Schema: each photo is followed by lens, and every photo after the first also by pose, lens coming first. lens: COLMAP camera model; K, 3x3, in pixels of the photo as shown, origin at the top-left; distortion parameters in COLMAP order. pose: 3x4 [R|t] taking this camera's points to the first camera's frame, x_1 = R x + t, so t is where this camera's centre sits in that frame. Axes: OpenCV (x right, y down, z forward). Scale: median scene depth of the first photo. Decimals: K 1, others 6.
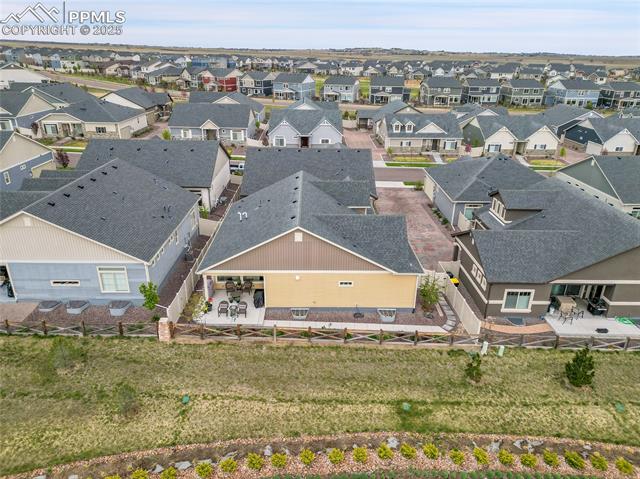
lens RADIAL K [[444.7, 0, 320.0], [0, 444.7, 239.5], [0, 0, 1]] dist [0.086565, -0.089091]
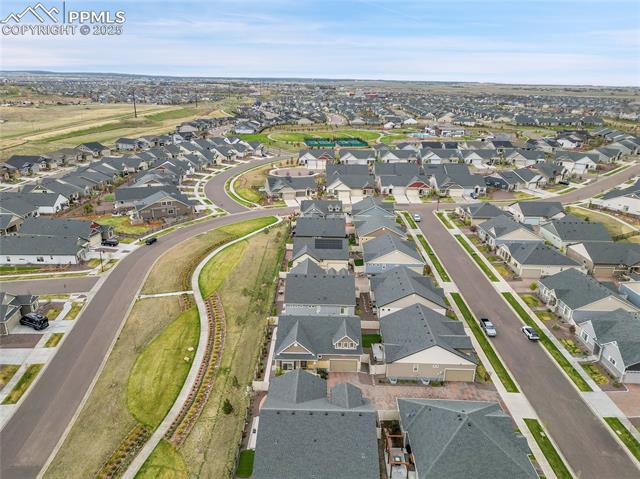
lens RADIAL K [[444.7, 0, 320.0], [0, 444.7, 239.5], [0, 0, 1]] dist [0.086565, -0.089091]
pose [[-0.028070, 0.305109, -0.951904, 1.038830], [-0.405893, 0.866761, 0.289788, -0.573604], [0.913489, 0.394505, 0.099512, 0.327606]]
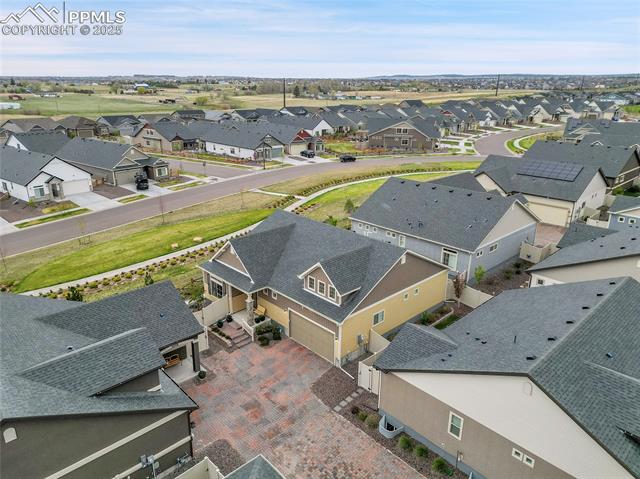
lens RADIAL K [[444.7, 0, 320.0], [0, 444.7, 239.5], [0, 0, 1]] dist [0.086565, -0.089091]
pose [[-0.737402, 0.198211, -0.645717, 0.341244], [-0.282881, 0.777476, 0.561703, -0.340643], [0.613365, 0.596862, -0.517243, 0.803355]]
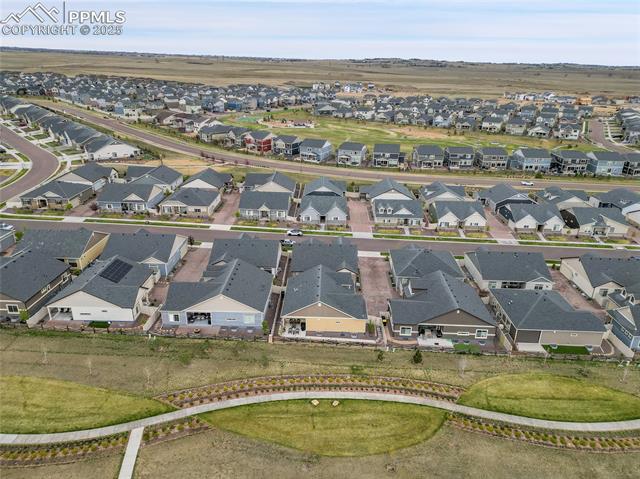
lens RADIAL K [[444.7, 0, 320.0], [0, 444.7, 239.5], [0, 0, 1]] dist [0.086565, -0.089091]
pose [[0.999125, 0.020689, -0.036345, 0.018148], [-0.021095, 0.999719, -0.010824, -0.158110], [0.036110, 0.011581, 0.999281, -0.713409]]
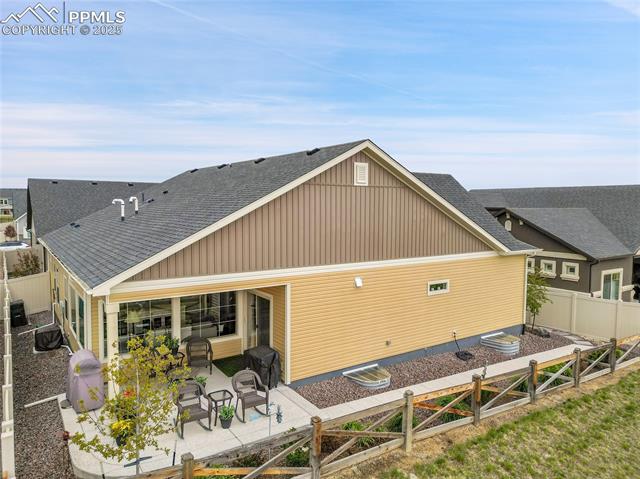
lens RADIAL K [[444.7, 0, 320.0], [0, 444.7, 239.5], [0, 0, 1]] dist [0.086565, -0.089091]
pose [[0.835767, -0.054990, 0.546324, -0.136186], [0.222082, 0.943812, -0.244742, 0.063559], [-0.502168, 0.325876, 0.801019, 0.303981]]
